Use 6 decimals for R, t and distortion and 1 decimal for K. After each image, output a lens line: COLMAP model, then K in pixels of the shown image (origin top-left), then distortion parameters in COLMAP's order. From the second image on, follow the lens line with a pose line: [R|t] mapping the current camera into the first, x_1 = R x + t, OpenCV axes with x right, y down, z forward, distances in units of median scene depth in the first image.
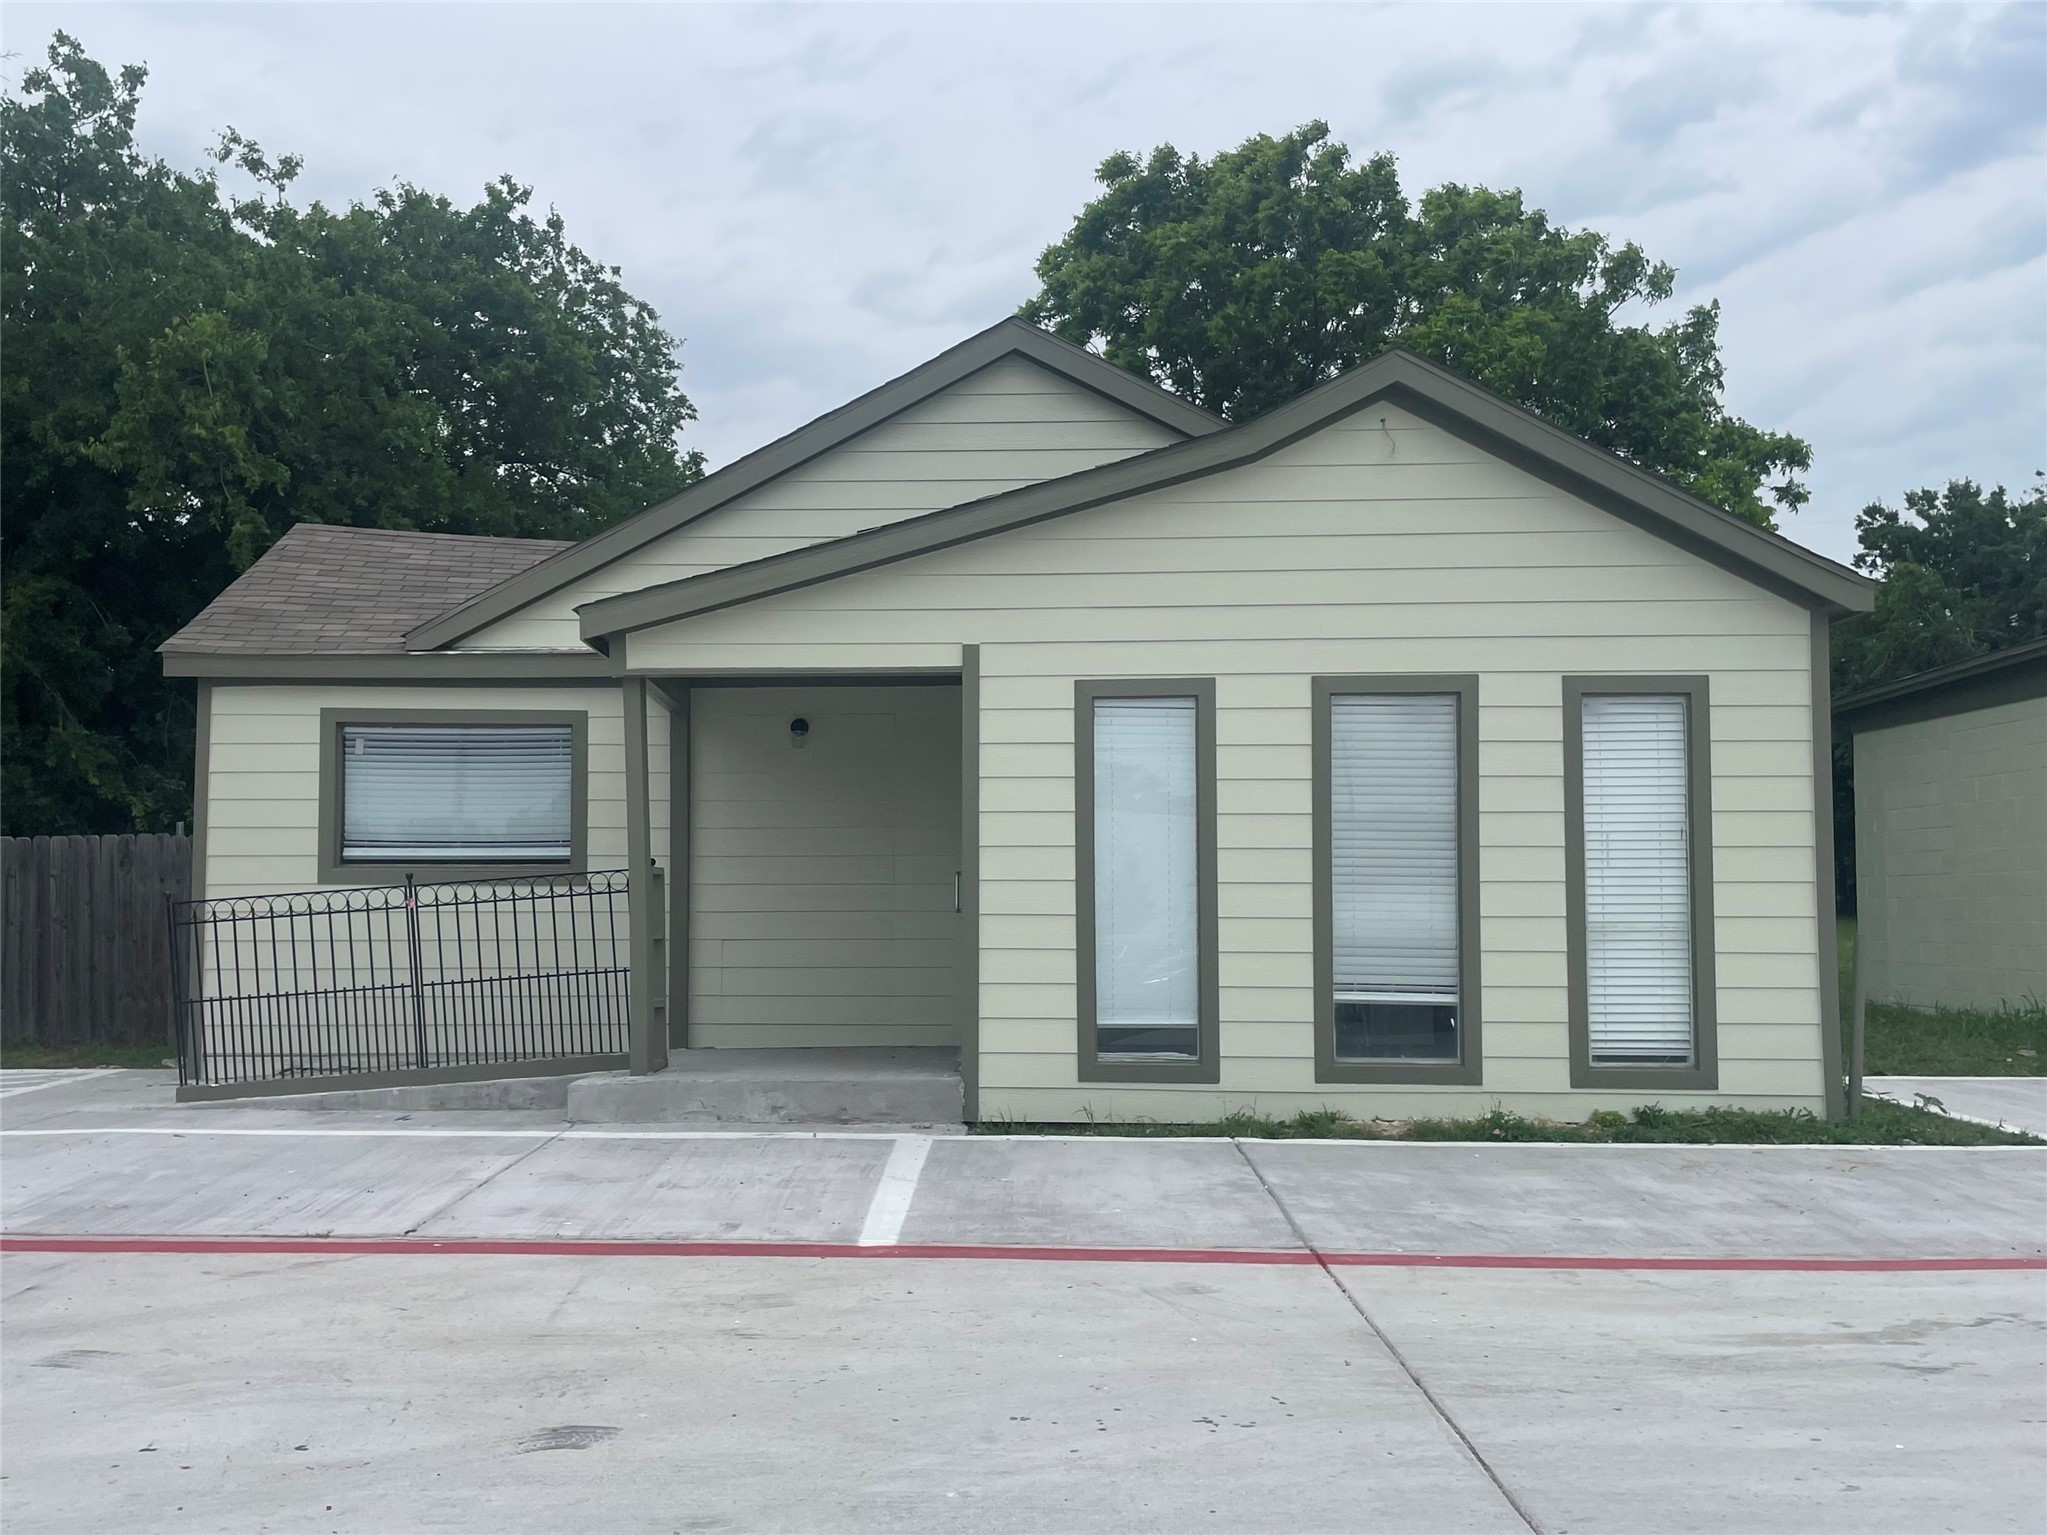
lens RADIAL K [[1673.2, 0, 1023.5], [0, 1673.2, 767.5], [0, 0, 1]] dist [0.053934, 0.002401]
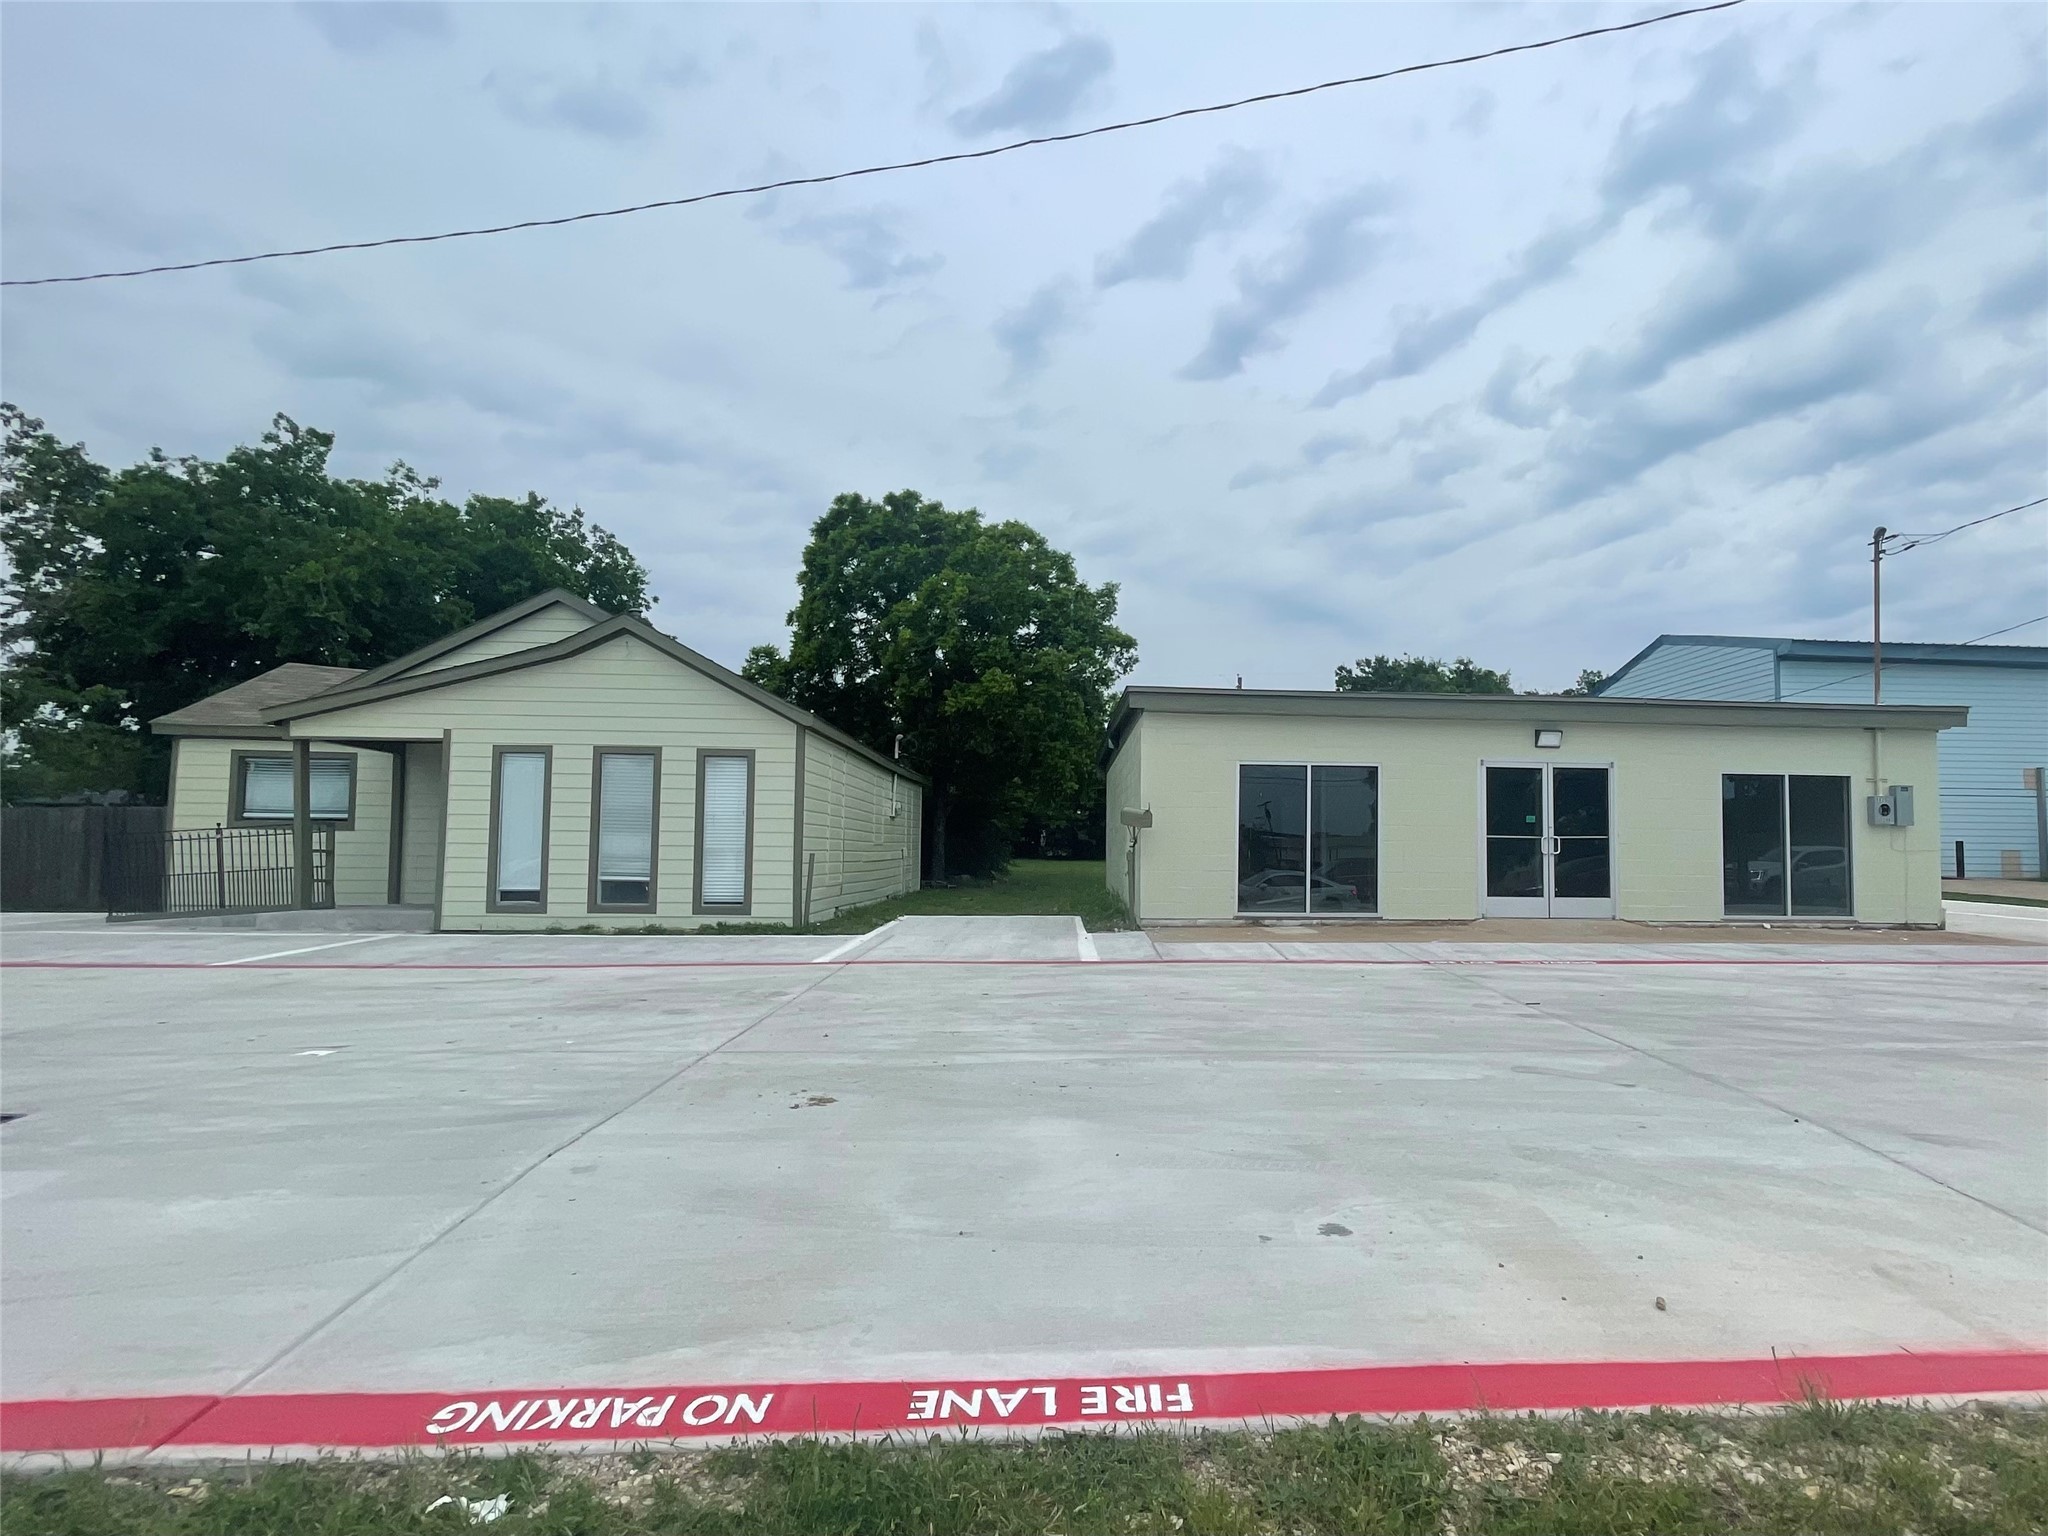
lens RADIAL K [[826.0, 0, 1028.4], [0, 826.0, 797.1], [0, 0, 1]] dist [-0.000862, -0.000087]
pose [[0.993779, 0.015236, 0.110323, 0.658546], [-0.017092, 0.999728, 0.015897, -0.009965], [-0.110051, -0.017684, 0.993769, -0.249373]]
